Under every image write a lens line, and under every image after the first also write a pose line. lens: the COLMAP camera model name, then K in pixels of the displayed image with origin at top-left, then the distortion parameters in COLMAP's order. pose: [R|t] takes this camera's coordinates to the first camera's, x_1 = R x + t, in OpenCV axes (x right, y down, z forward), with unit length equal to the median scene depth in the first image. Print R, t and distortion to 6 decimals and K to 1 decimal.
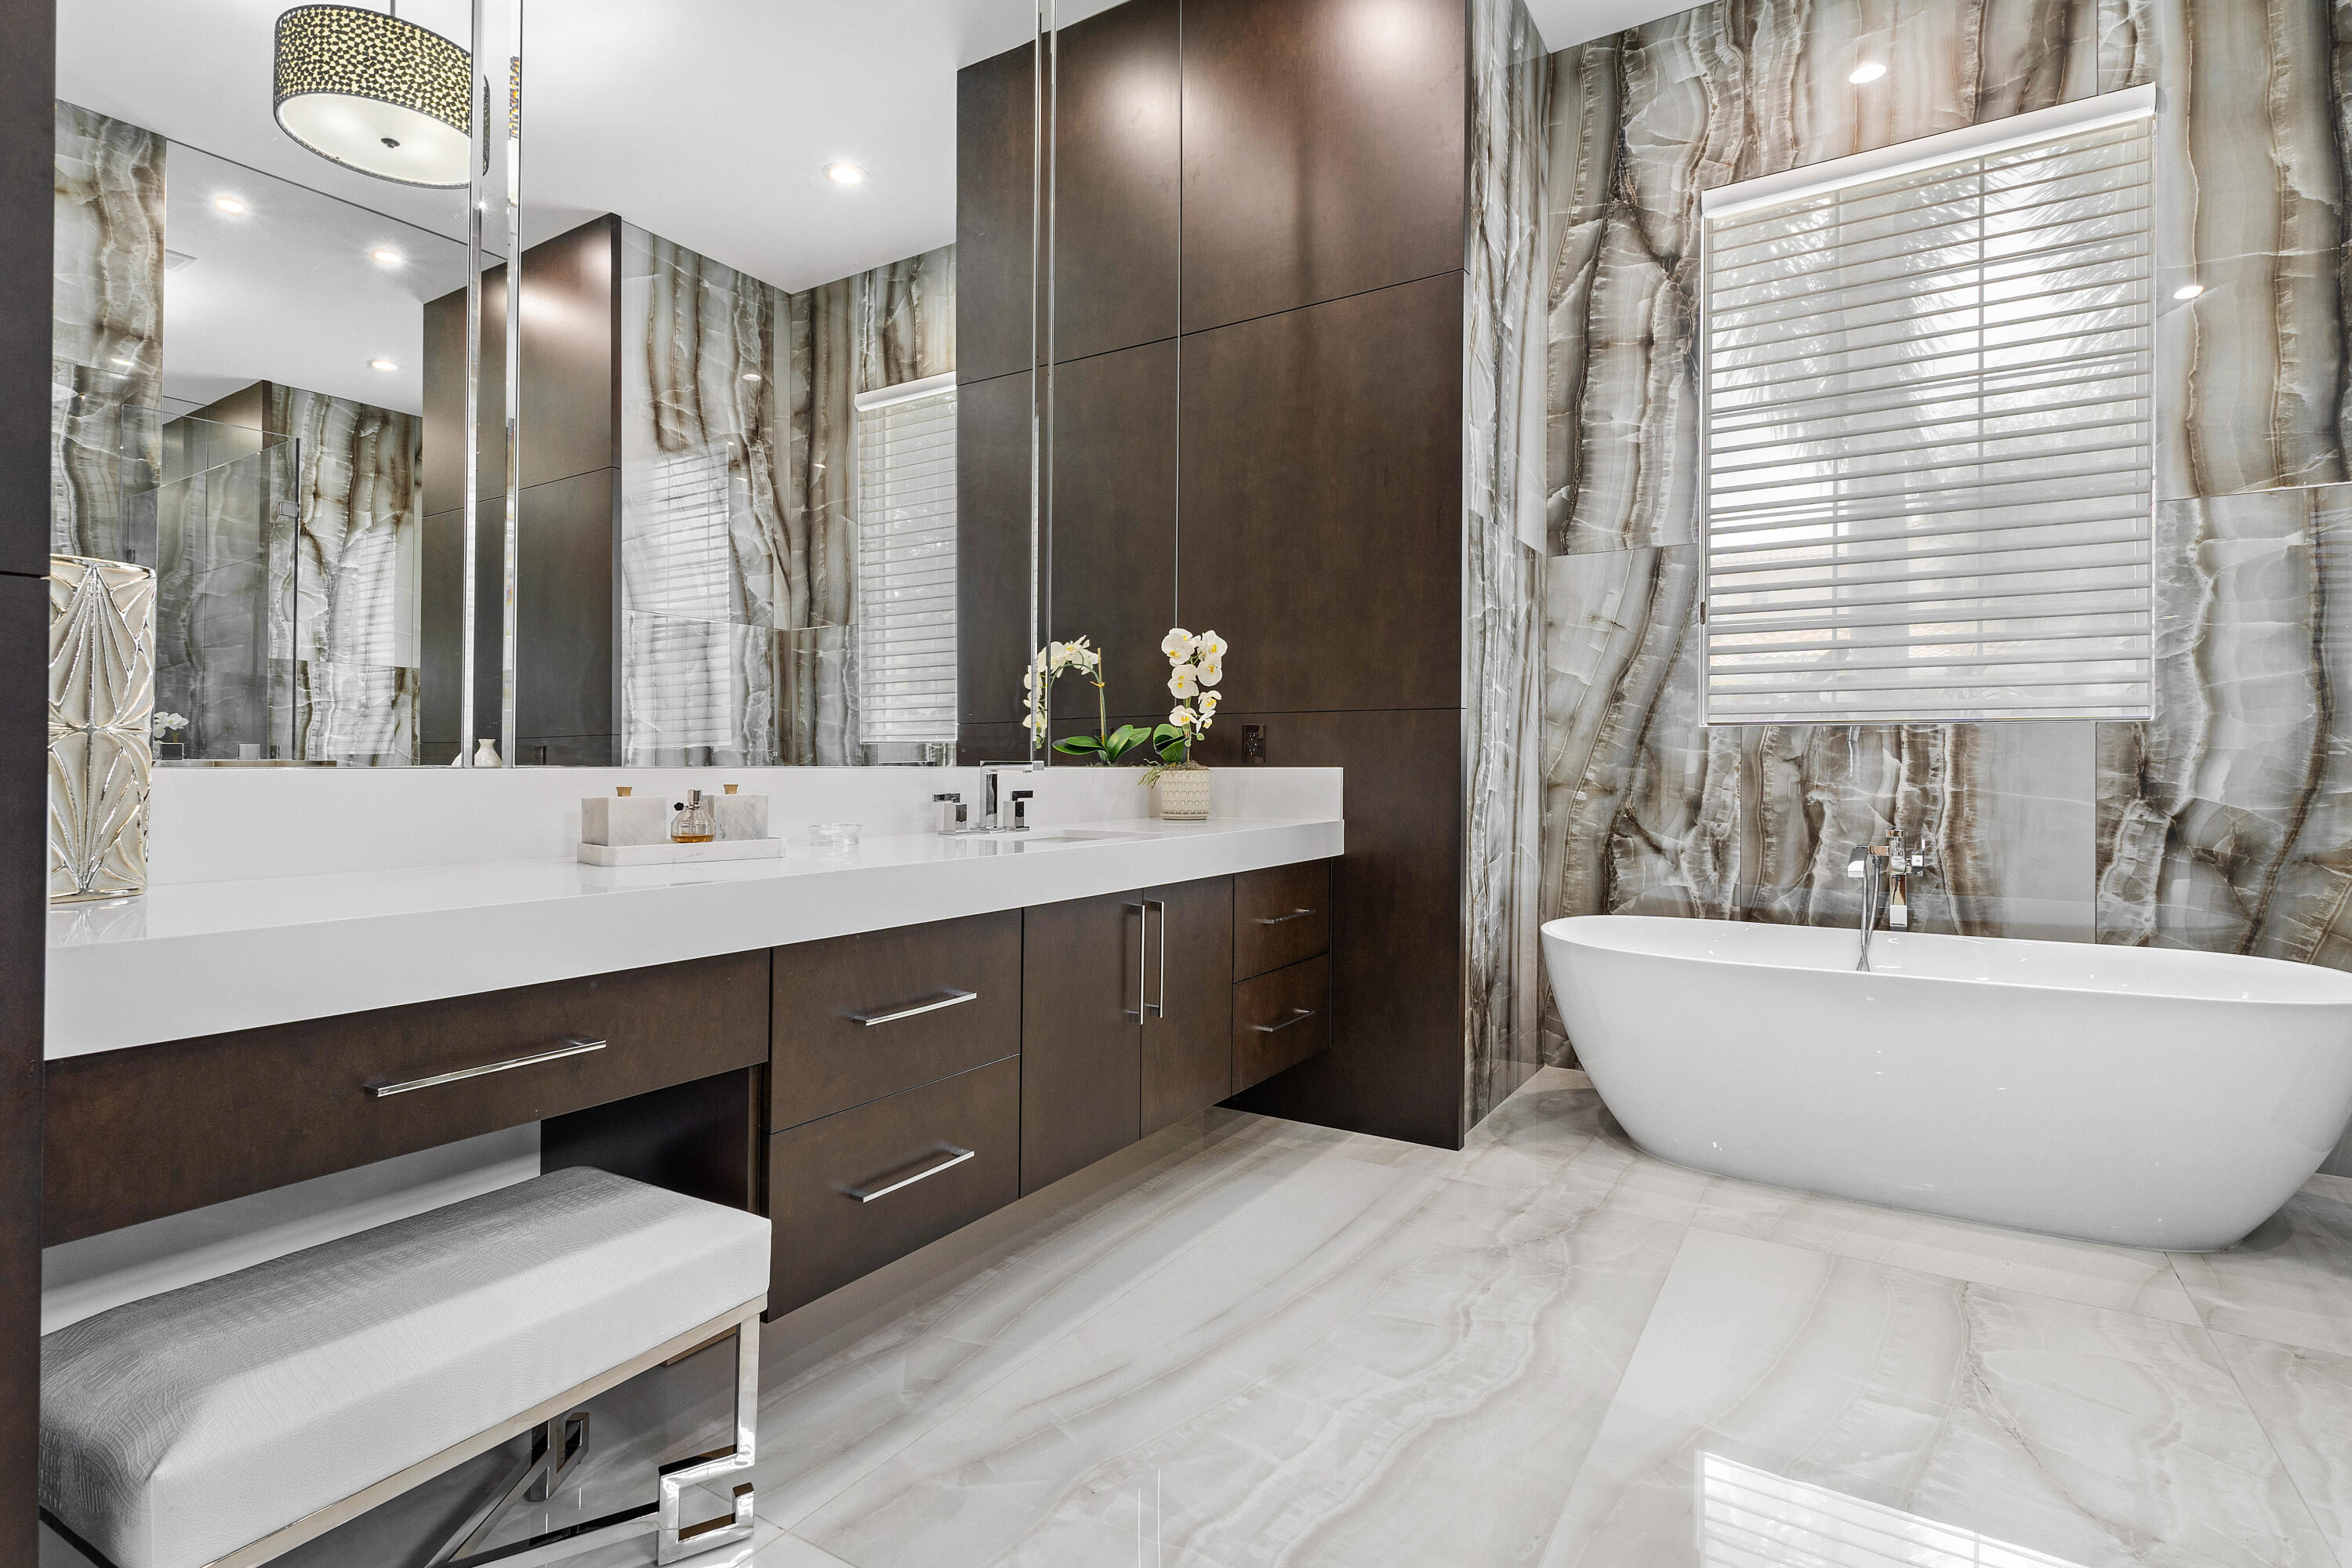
lens RADIAL K [[1156.8, 0, 1184.8], [0, 1156.8, 741.8], [0, 0, 1]] dist [-0.002002, -0.000489]
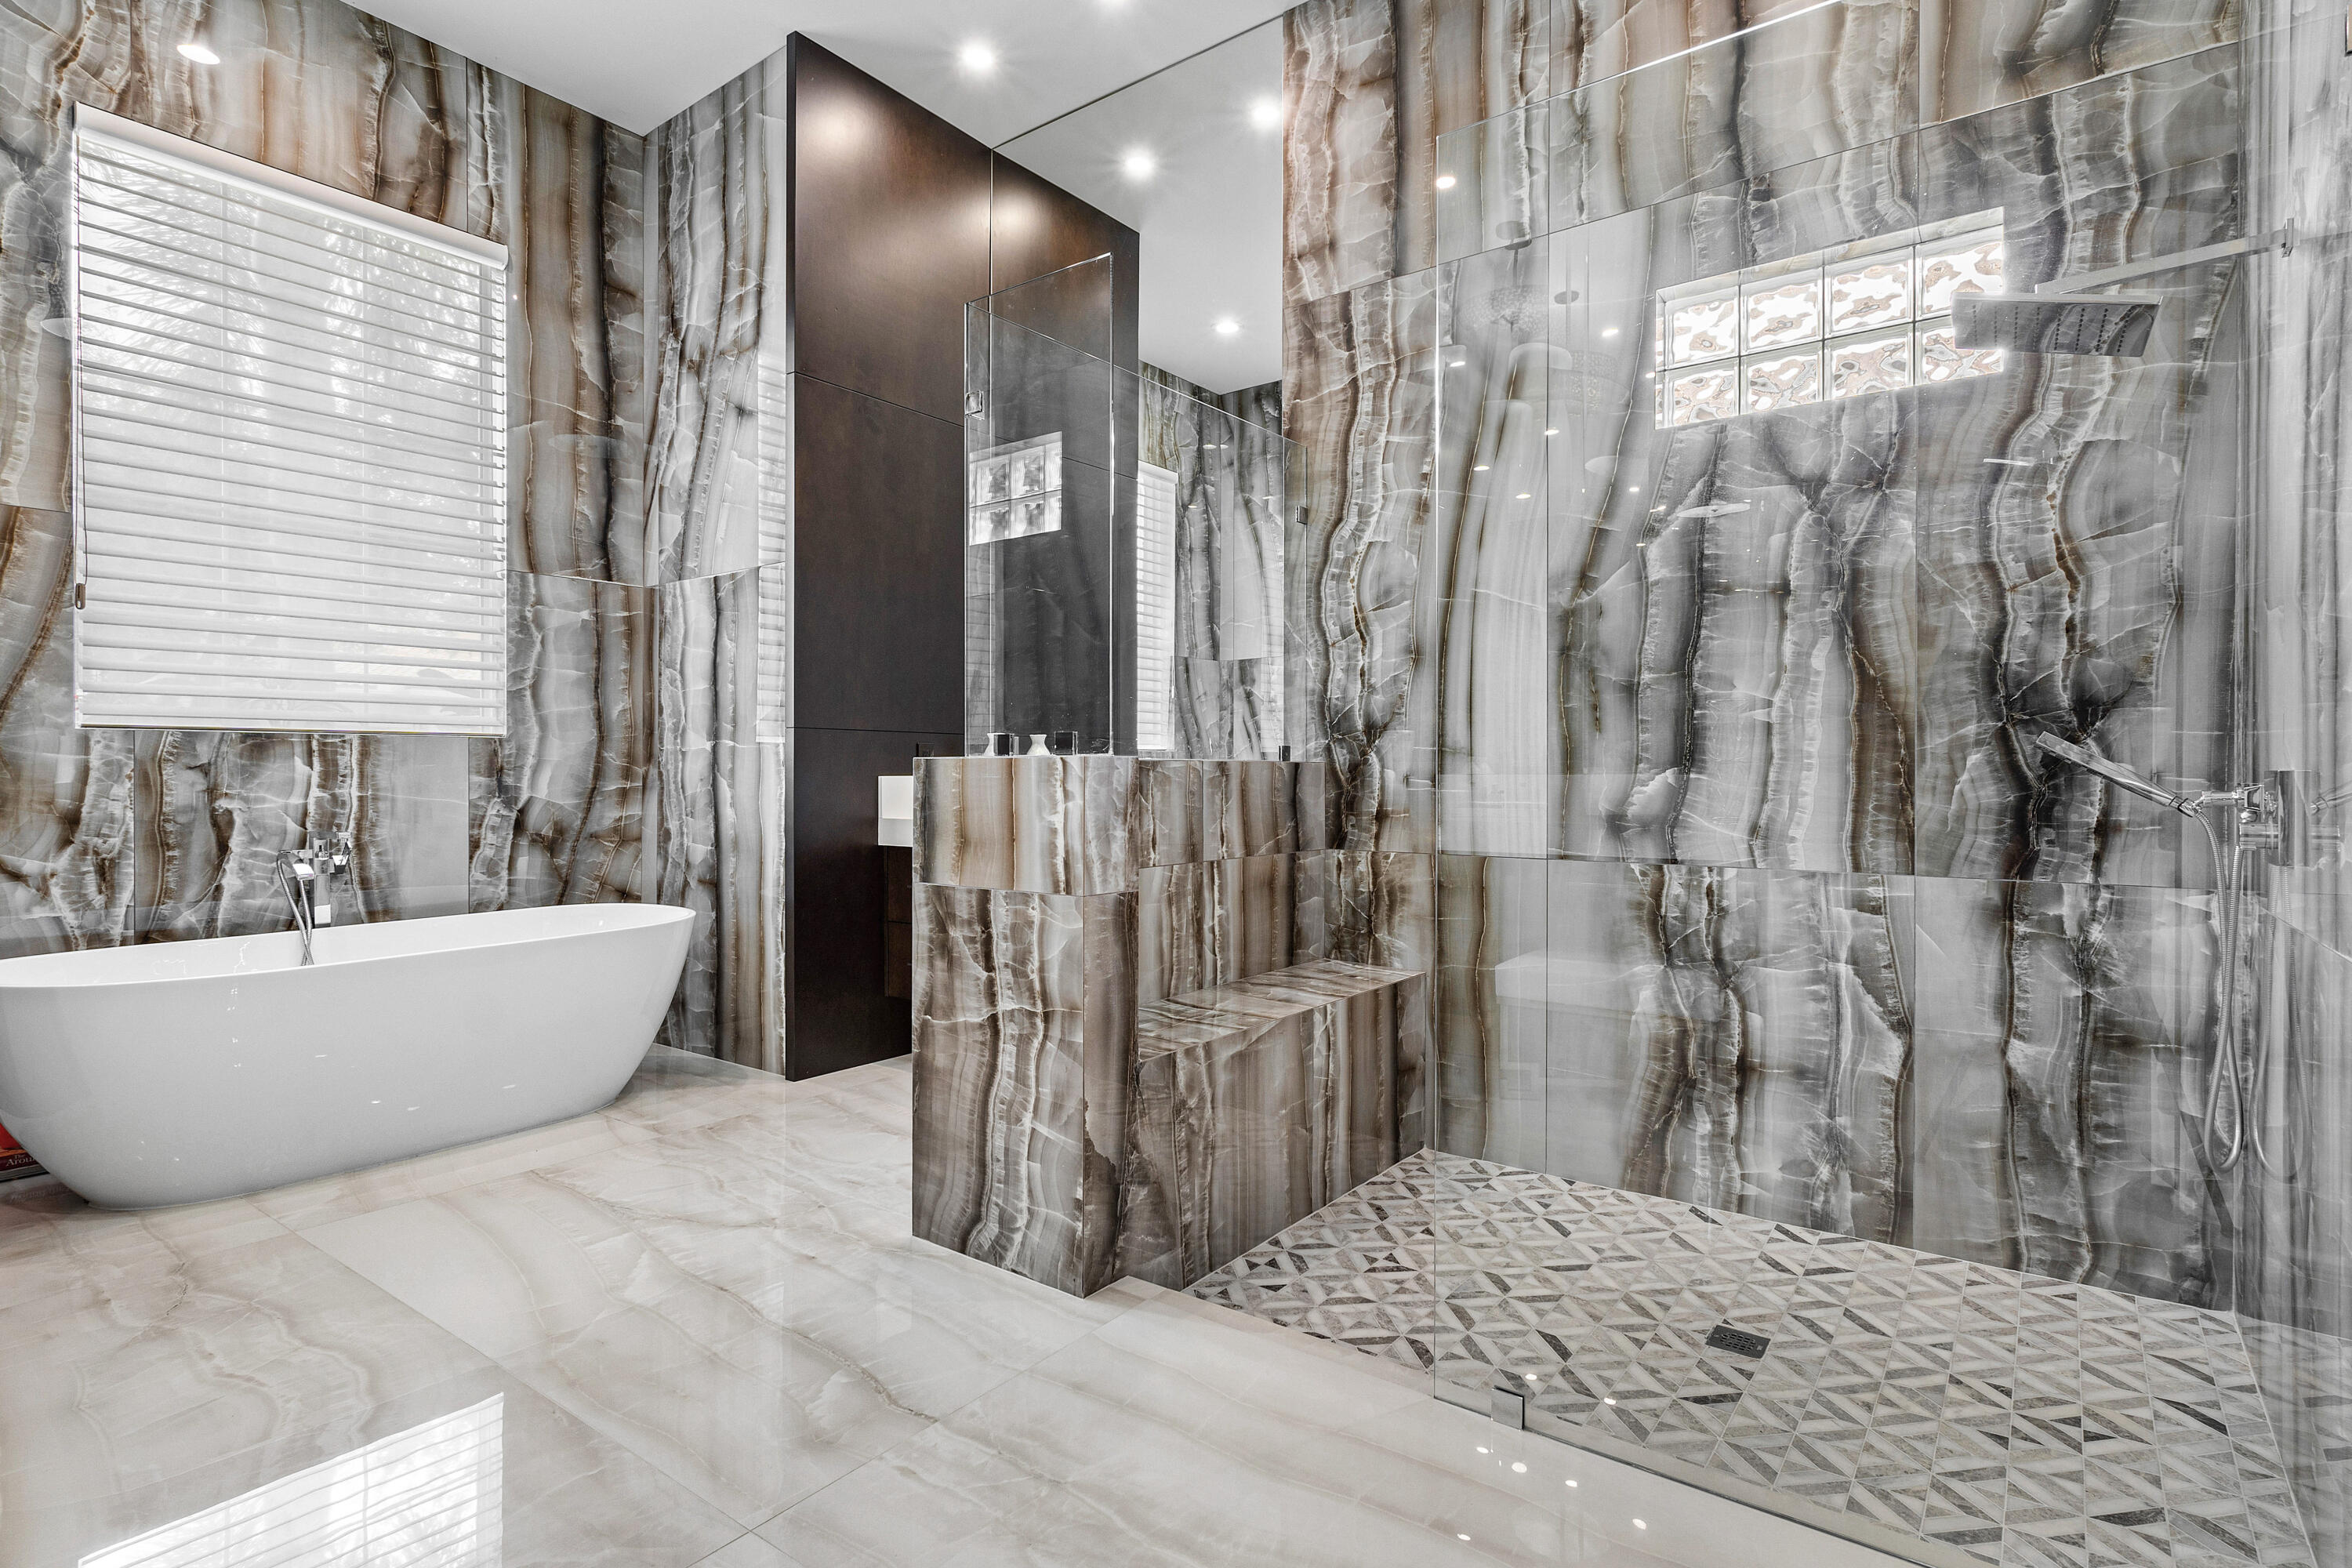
lens RADIAL K [[1149.1, 0, 1189.5], [0, 1149.1, 770.2], [0, 0, 1]] dist [-0.000849, 0.000207]
pose [[0.078704, 0.000412, 0.996898, -0.373081], [-0.013865, 0.999904, 0.000681, 0.006514], [-0.996802, -0.013876, 0.078702, 0.118725]]
